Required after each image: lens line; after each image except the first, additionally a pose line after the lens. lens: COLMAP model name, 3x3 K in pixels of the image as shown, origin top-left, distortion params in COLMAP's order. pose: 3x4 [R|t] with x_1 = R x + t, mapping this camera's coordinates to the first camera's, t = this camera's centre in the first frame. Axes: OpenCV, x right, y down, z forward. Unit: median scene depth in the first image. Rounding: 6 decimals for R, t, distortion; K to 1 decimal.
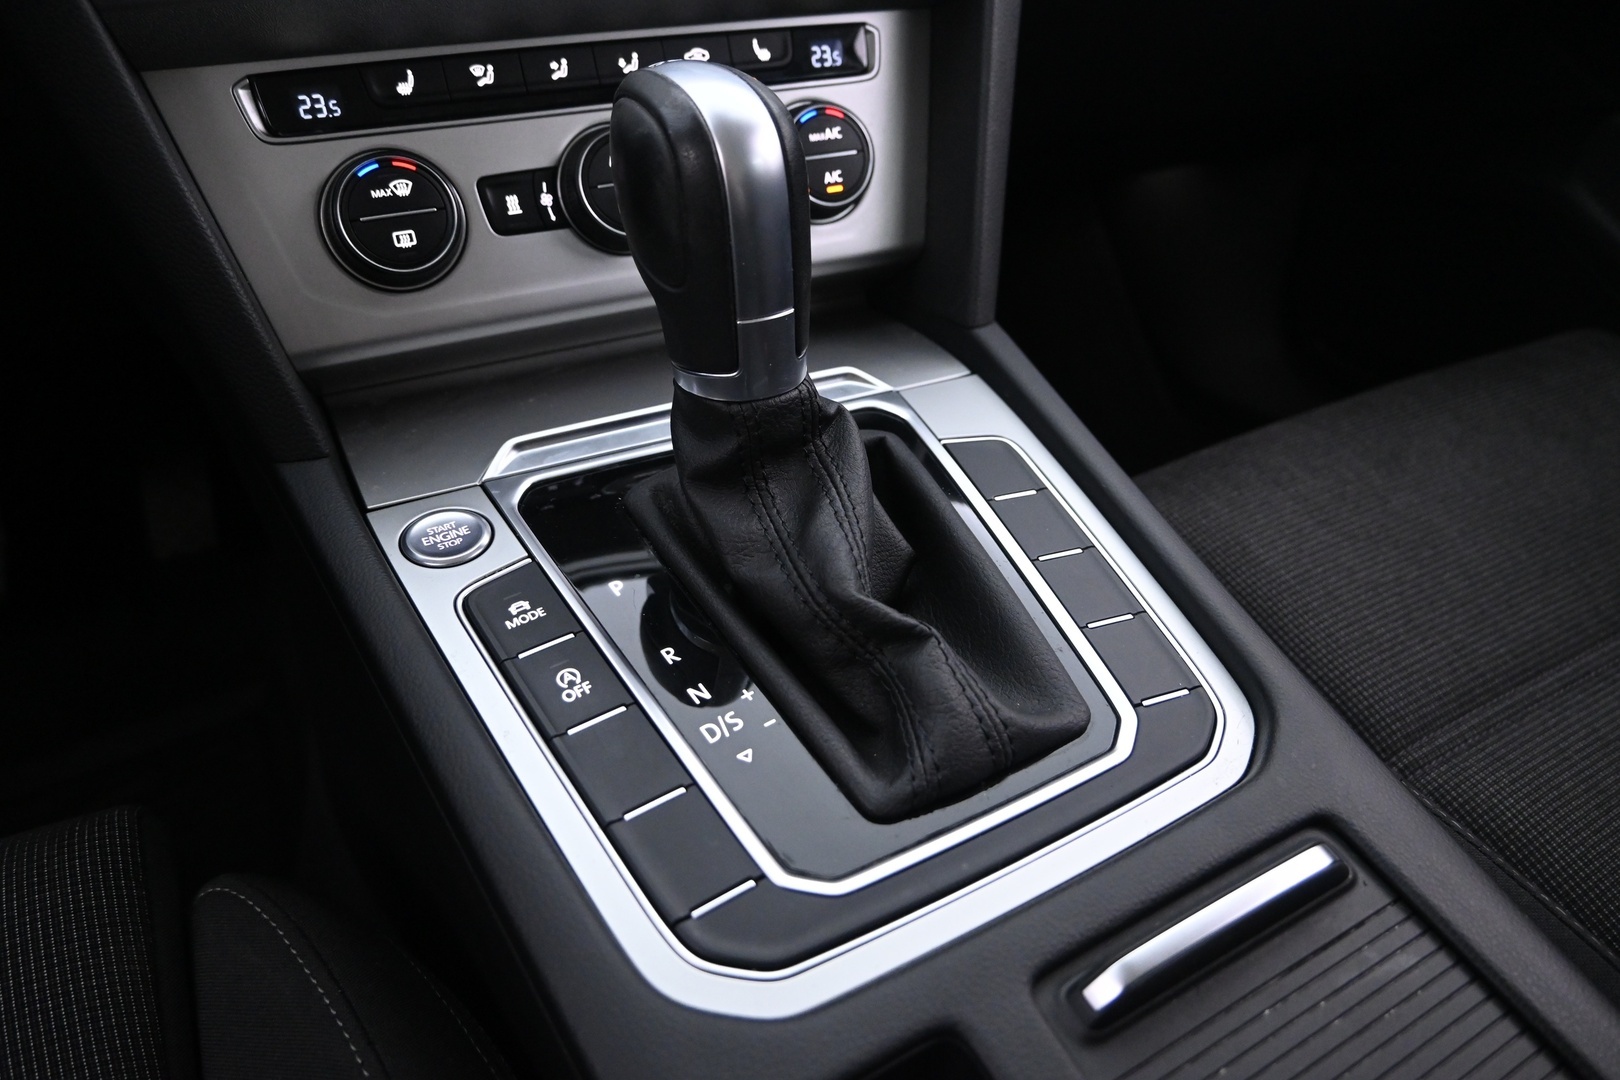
lens RADIAL K [[1115.8, 0, 812.4], [0, 1115.8, 544.0], [0, 0, 1]] dist [0.007014, -0.000546]
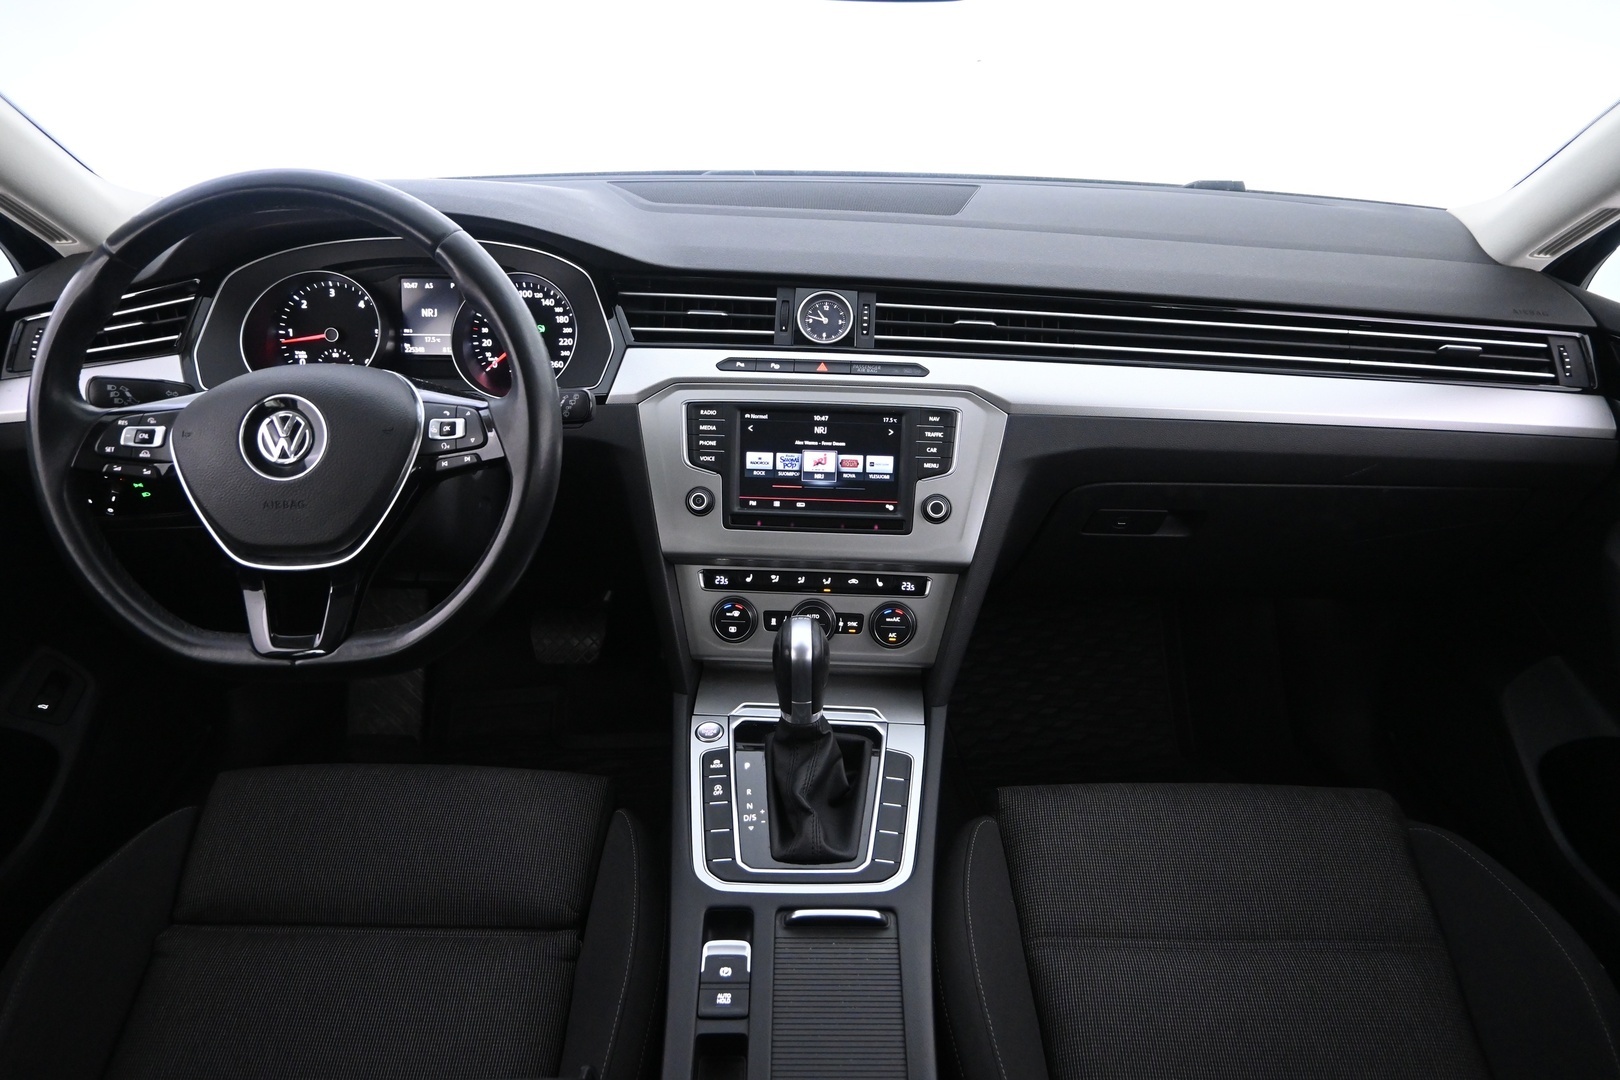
lens RADIAL K [[1115.8, 0, 803.8], [0, 1115.8, 536.7], [0, 0, 1]] dist [0.007014, -0.000546]
pose [[0.863093, 0.244838, -0.441730, 1.069677], [-0.284847, 0.958235, -0.025439, -0.486446], [0.417053, 0.147782, 0.896787, -1.661398]]
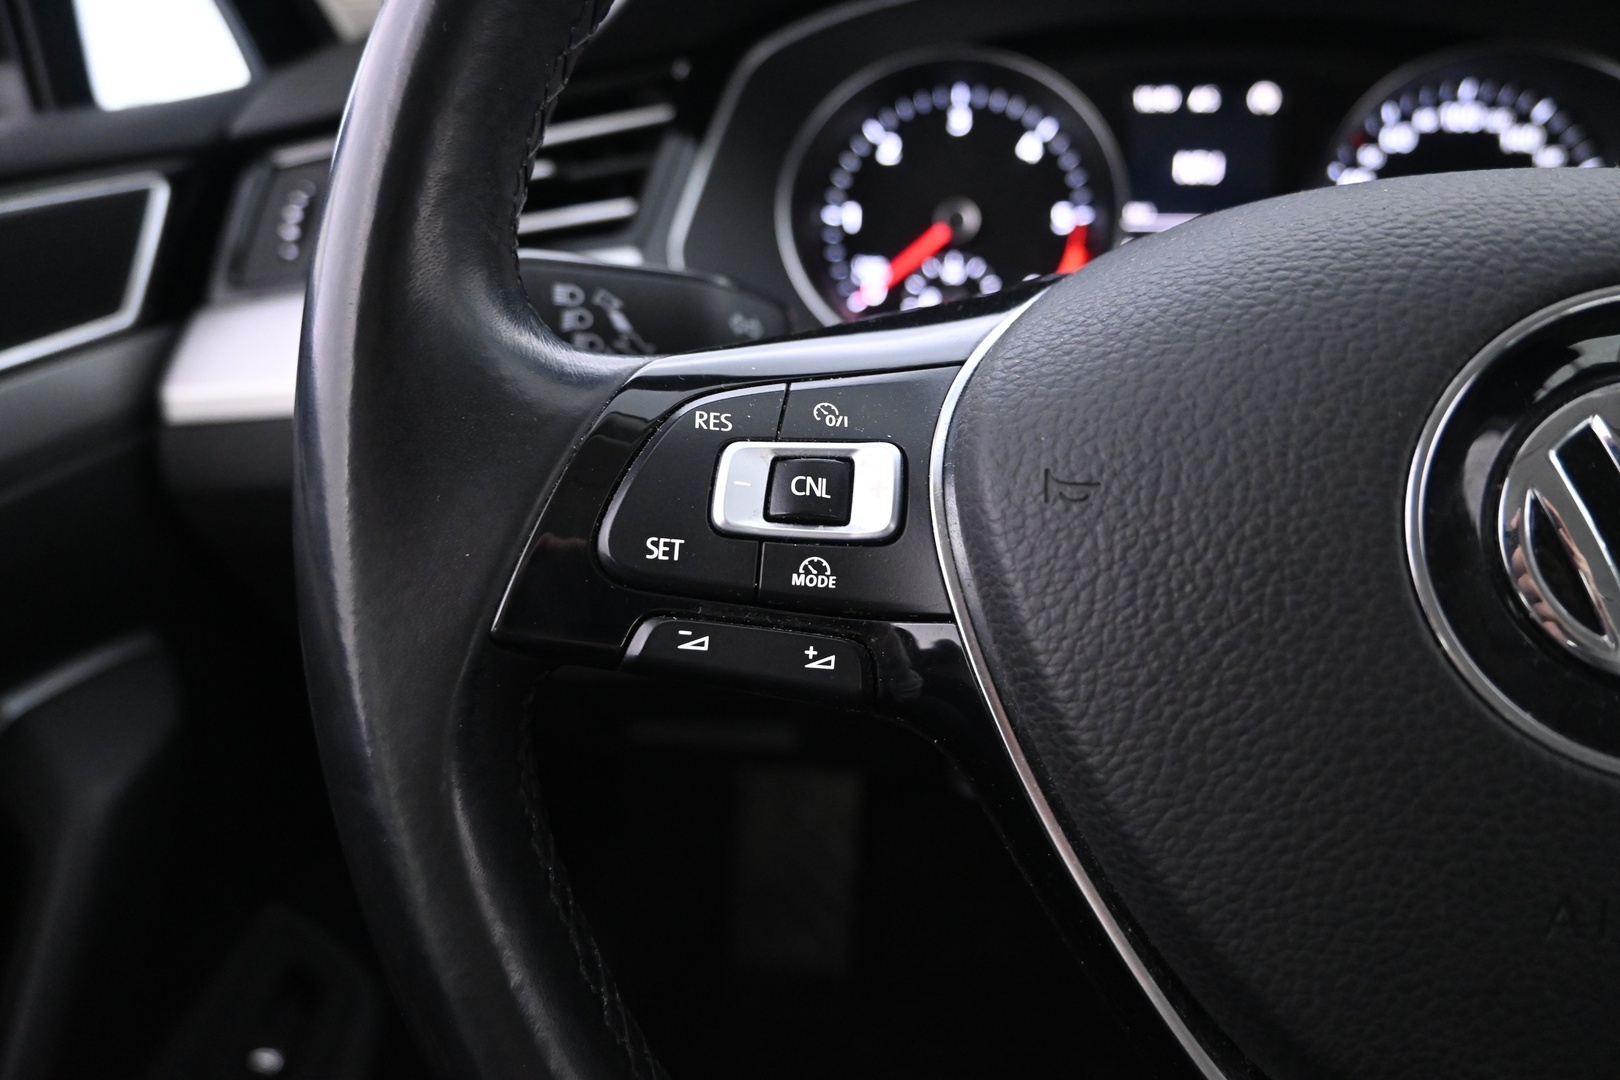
lens RADIAL K [[1115.8, 0, 816.7], [0, 1115.8, 528.6], [0, 0, 1]] dist [0.007014, -0.000546]
pose [[0.788521, 0.268236, -0.553429, -0.958263], [-0.323102, 0.946363, -0.001670, -0.335485], [0.523296, 0.180130, 0.832895, -0.558374]]
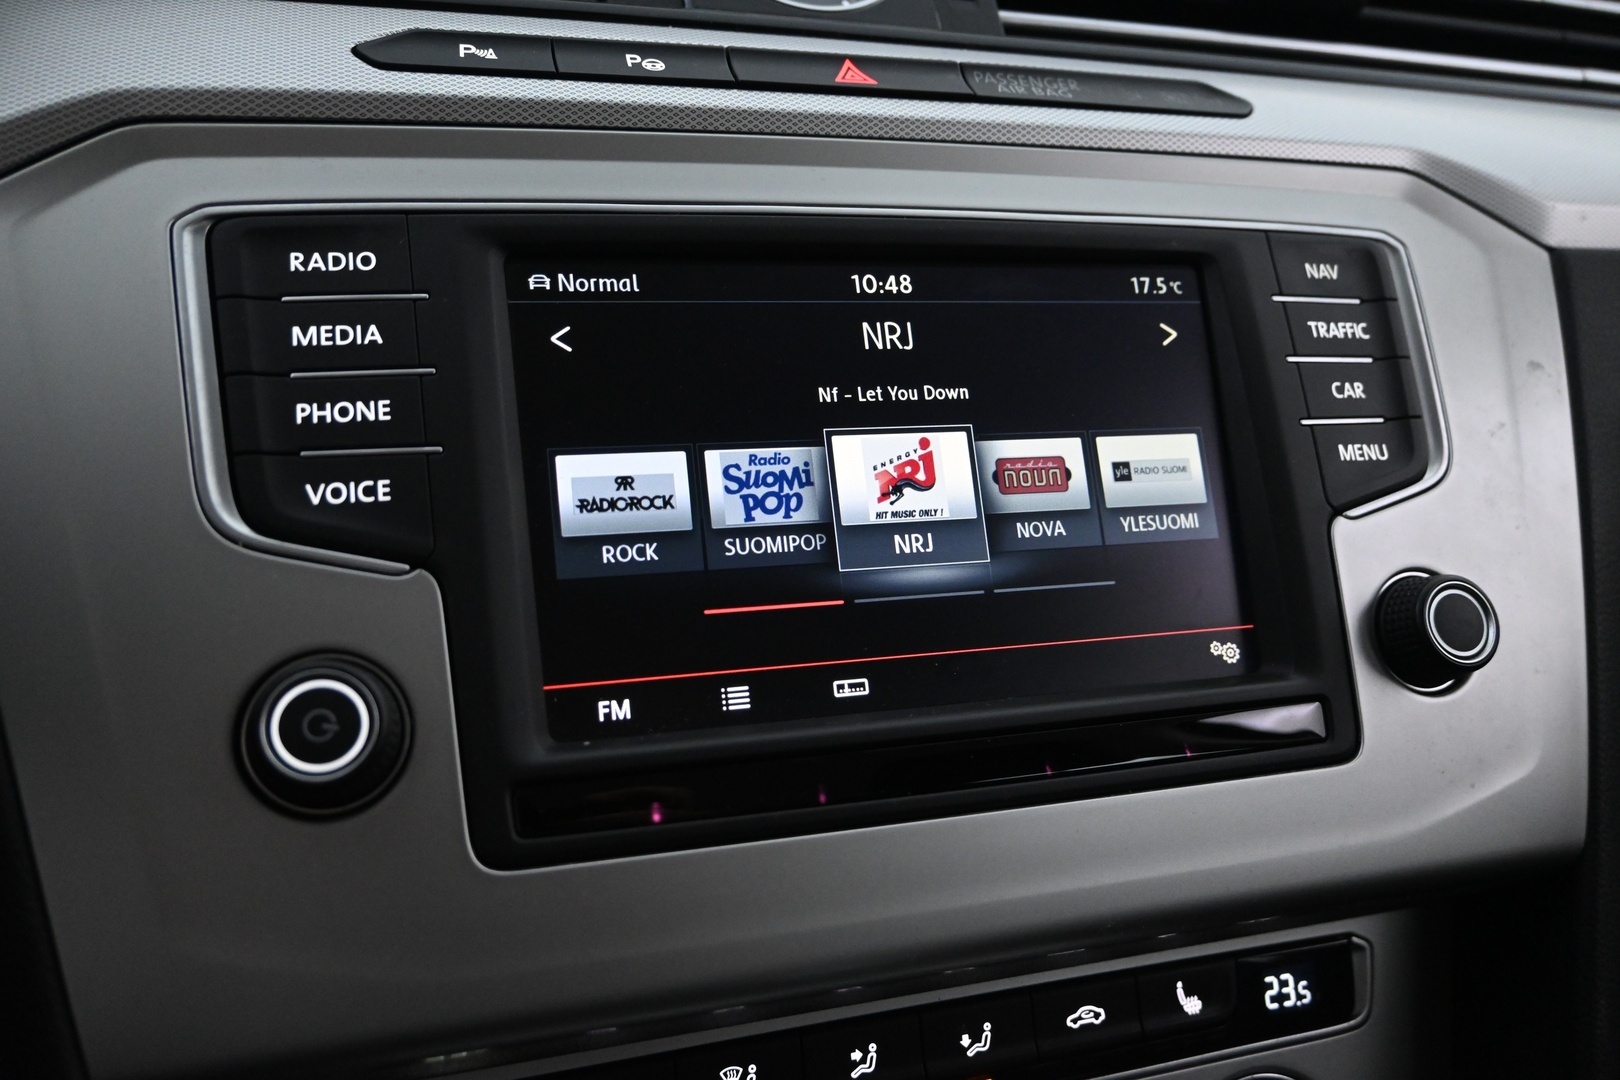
lens RADIAL K [[1279.2, 0, 806.8], [0, 1279.2, 548.2], [0, 0, 1]] dist [-0.003831, -0.012344]
pose [[0.985699, 0.071098, -0.152783, -0.182185], [-0.114792, 0.947043, -0.299887, -0.502817], [0.123371, 0.313137, 0.941661, 0.290563]]
